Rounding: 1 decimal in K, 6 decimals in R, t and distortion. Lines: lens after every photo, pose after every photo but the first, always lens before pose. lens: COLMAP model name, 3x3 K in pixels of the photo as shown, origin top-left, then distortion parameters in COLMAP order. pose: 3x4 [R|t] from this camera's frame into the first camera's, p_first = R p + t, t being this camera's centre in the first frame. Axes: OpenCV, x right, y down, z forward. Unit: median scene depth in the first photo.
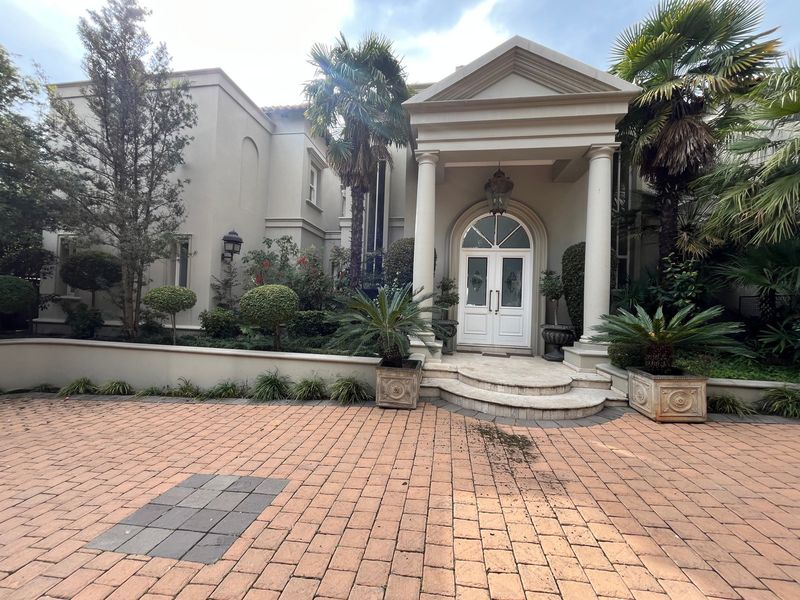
lens RADIAL K [[322.6, 0, 397.2], [0, 322.6, 301.7], [0, 0, 1]] dist [-0.000008, -0.000043]
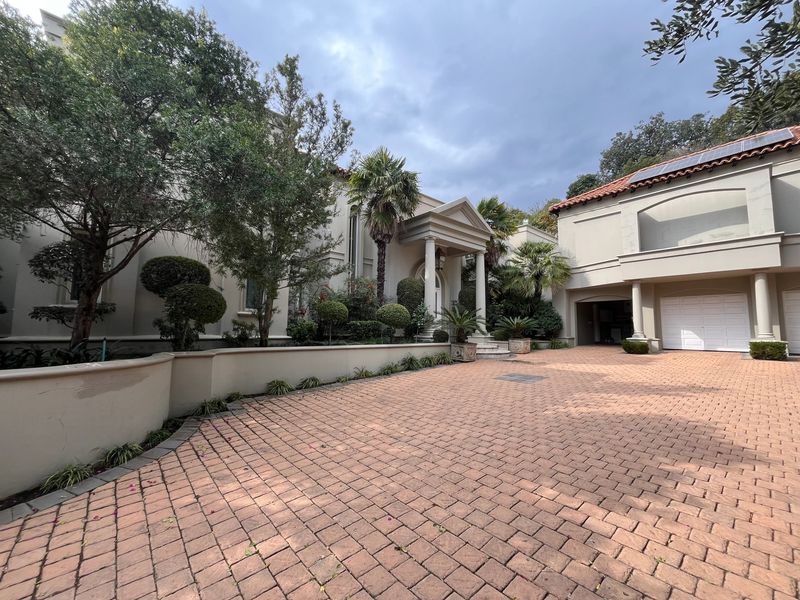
lens RADIAL K [[322.6, 0, 397.2], [0, 322.6, 301.7], [0, 0, 1]] dist [-0.000008, -0.000043]
pose [[0.650200, 0.037665, 0.758829, -1.960713], [0.000390, 0.998754, -0.049908, 0.021945], [-0.759763, 0.032746, 0.649375, -0.089228]]
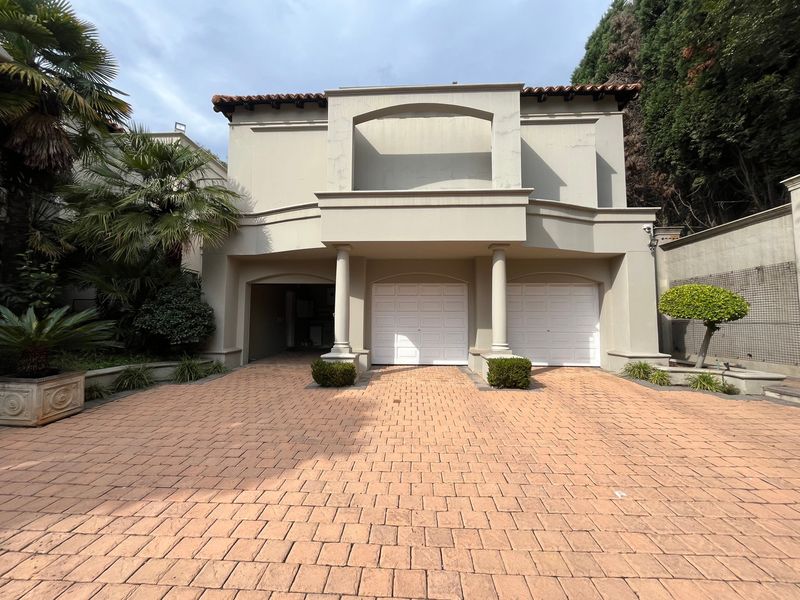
lens RADIAL K [[322.6, 0, 397.2], [0, 322.6, 301.7], [0, 0, 1]] dist [-0.000008, -0.000043]
pose [[-0.105979, 0.028621, 0.993956, -0.233358], [-0.024886, 0.999196, -0.031425, 0.001549], [-0.994057, -0.028066, -0.105181, 0.033263]]
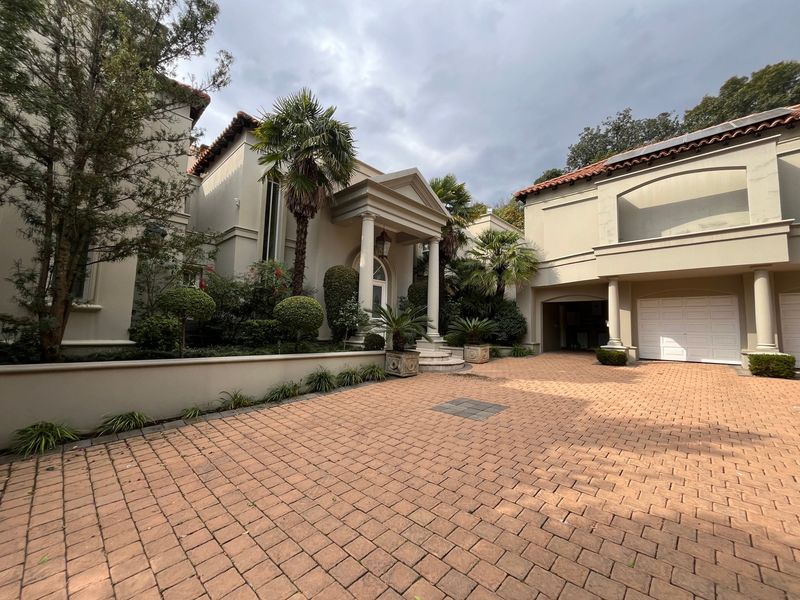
lens RADIAL K [[322.6, 0, 397.2], [0, 322.6, 301.7], [0, 0, 1]] dist [-0.000008, -0.000043]
pose [[0.573353, 0.049292, 0.817824, -1.377784], [-0.018712, 0.998716, -0.047077, 0.016991], [-0.819094, 0.011689, 0.573540, 0.069234]]
